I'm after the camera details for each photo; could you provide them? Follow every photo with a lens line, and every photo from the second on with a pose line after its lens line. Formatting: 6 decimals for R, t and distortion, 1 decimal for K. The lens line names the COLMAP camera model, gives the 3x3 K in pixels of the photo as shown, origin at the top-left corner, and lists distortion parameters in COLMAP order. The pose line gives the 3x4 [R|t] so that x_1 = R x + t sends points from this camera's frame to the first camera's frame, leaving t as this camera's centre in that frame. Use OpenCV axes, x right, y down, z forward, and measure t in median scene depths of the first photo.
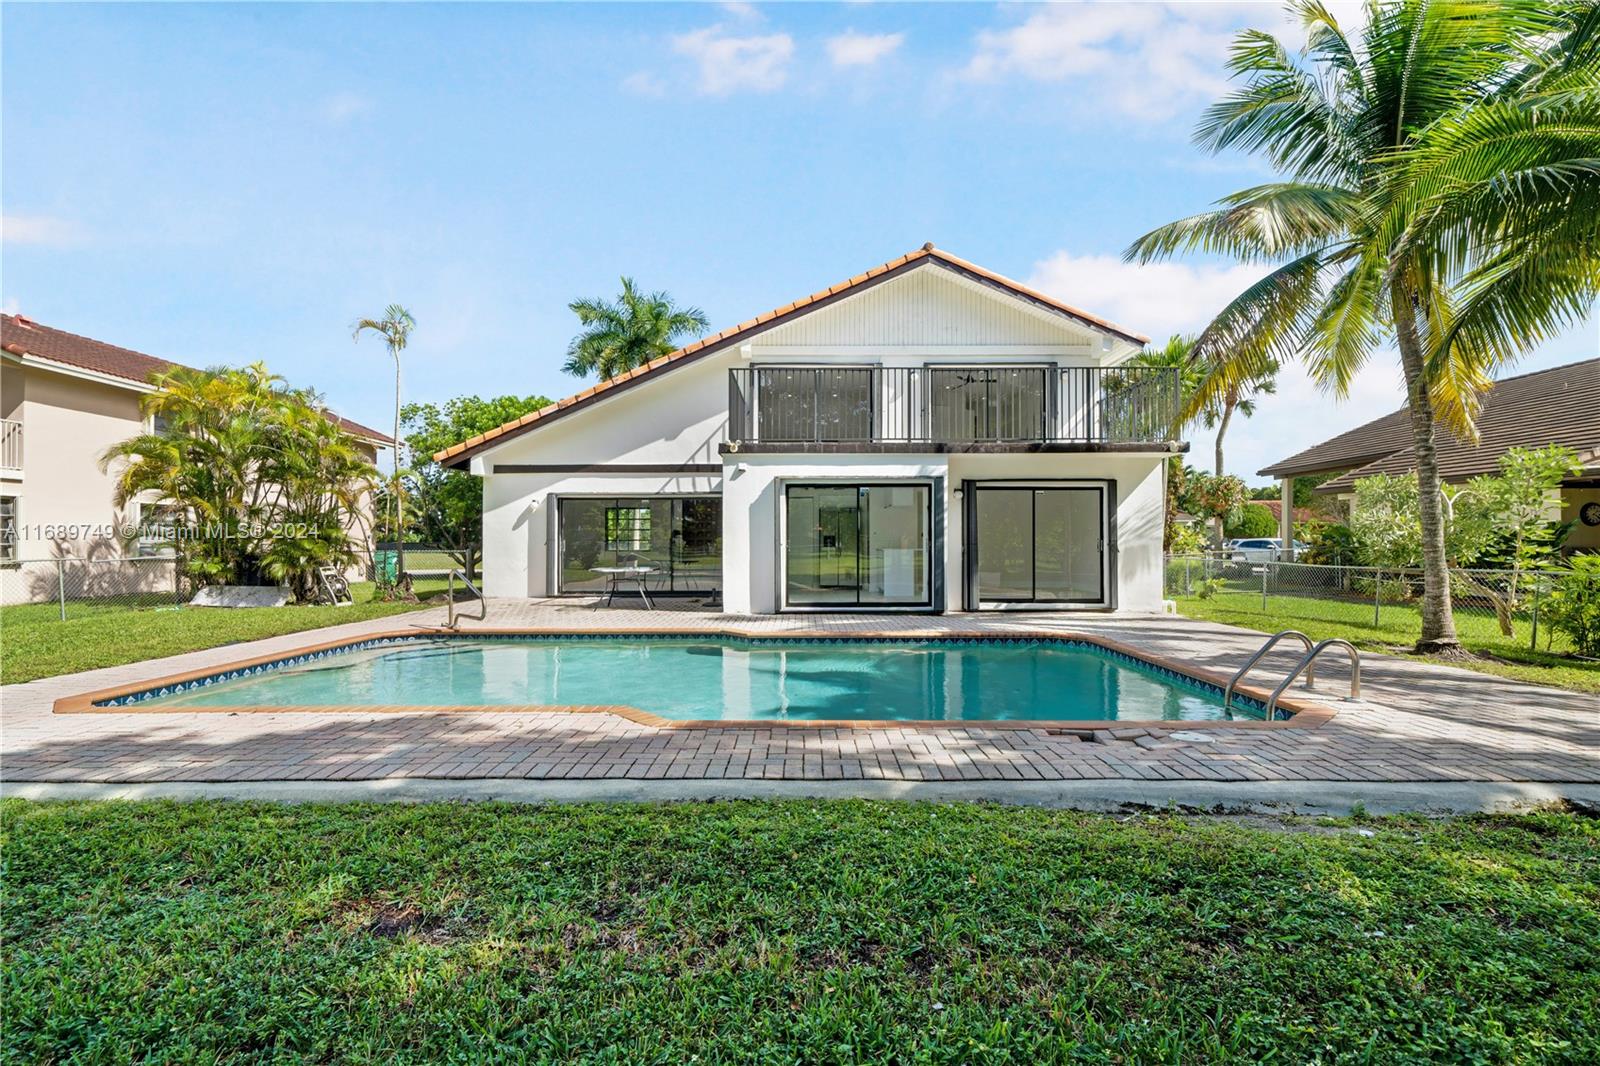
lens RADIAL K [[711.5, 0, 799.0], [0, 711.5, 534.0], [0, 0, 1]] dist [-0.010691, -0.000348]
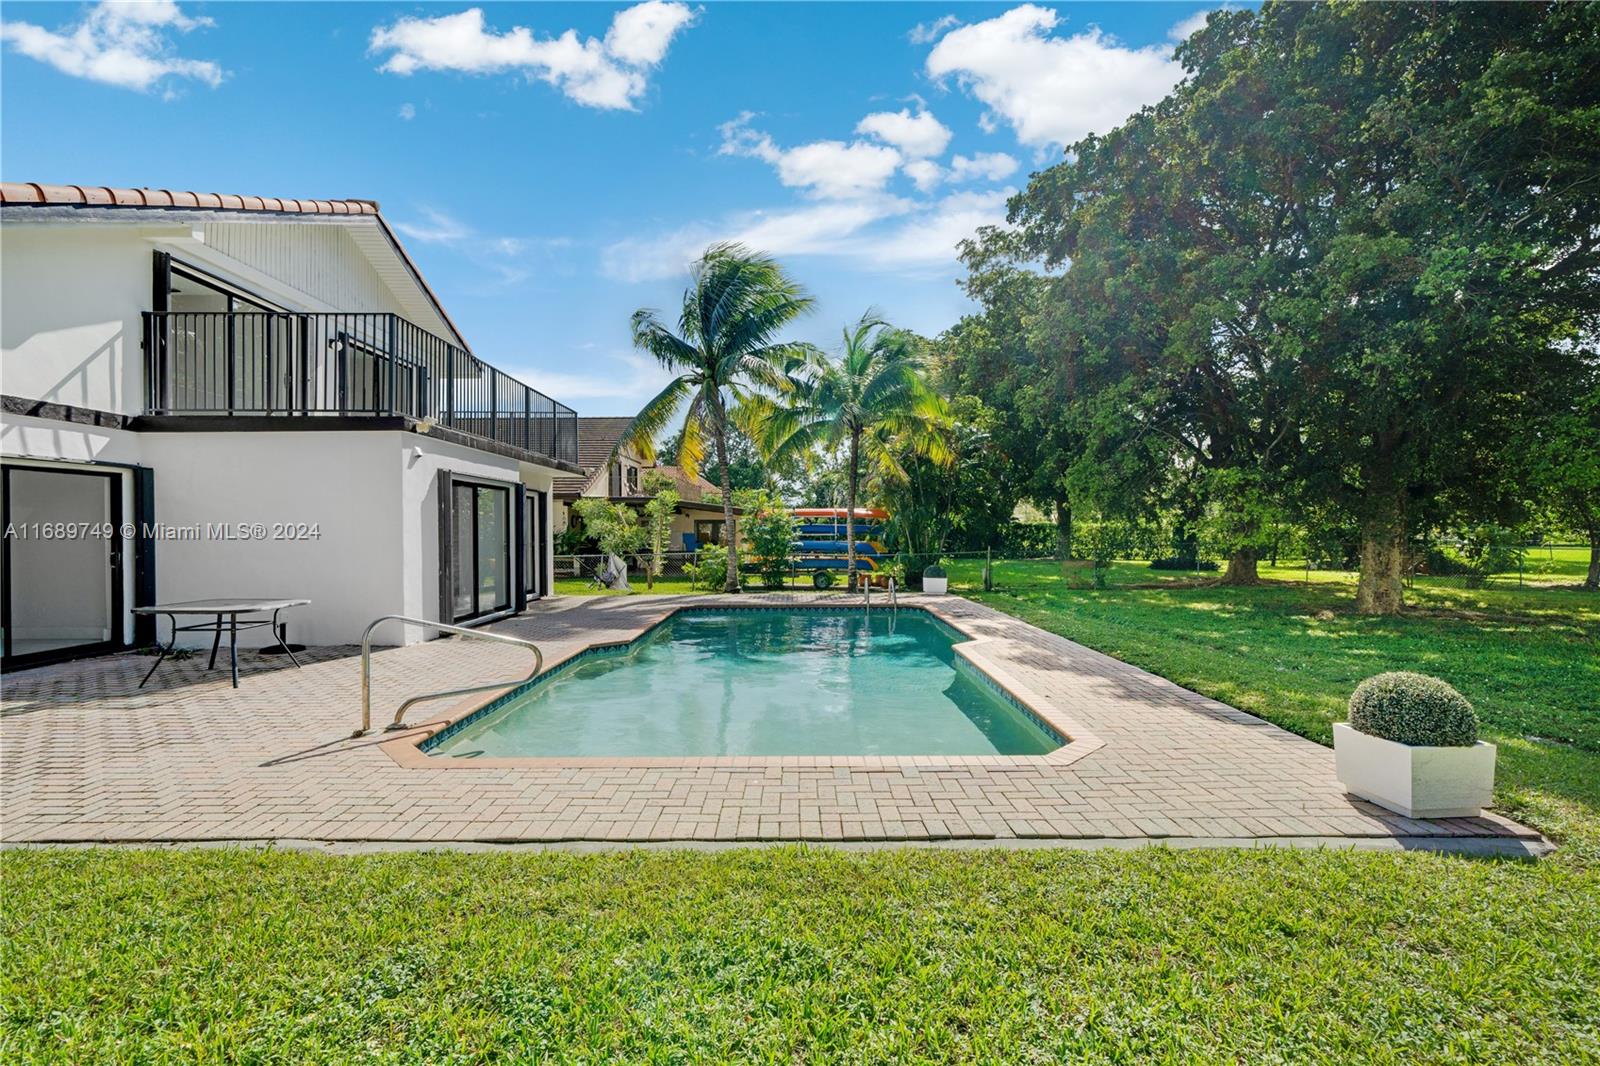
lens RADIAL K [[711.5, 0, 799.0], [0, 711.5, 534.0], [0, 0, 1]] dist [-0.010691, -0.000348]
pose [[-0.005374, -0.004633, 0.999975, -0.687643], [-0.005289, 0.999975, 0.004605, -0.009215], [-0.999972, -0.005264, -0.005399, 0.481202]]
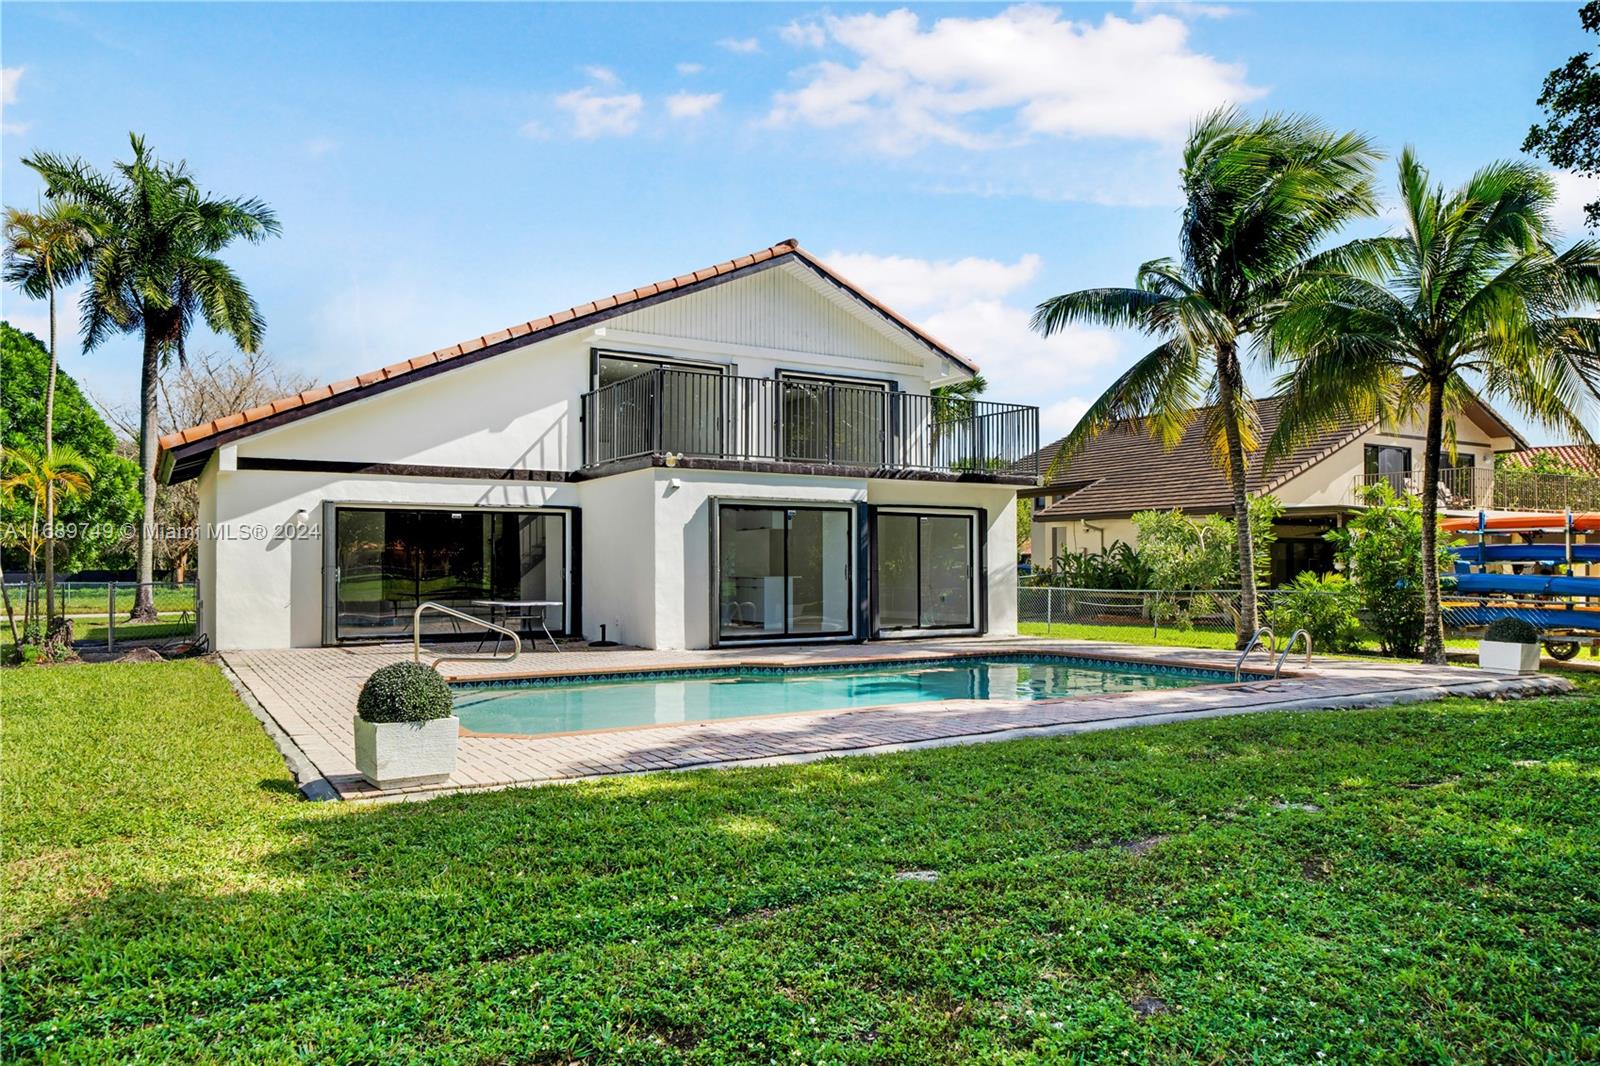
lens RADIAL K [[1063.4, 0, 799.5], [0, 1063.4, 573.8], [0, 0, 1]] dist [0.001785, 0.000089]
pose [[0.855218, -0.001791, 0.518266, -0.512795], [-0.004586, 0.999929, 0.011023, 0.002331], [-0.518248, -0.011804, 0.855149, -0.167578]]
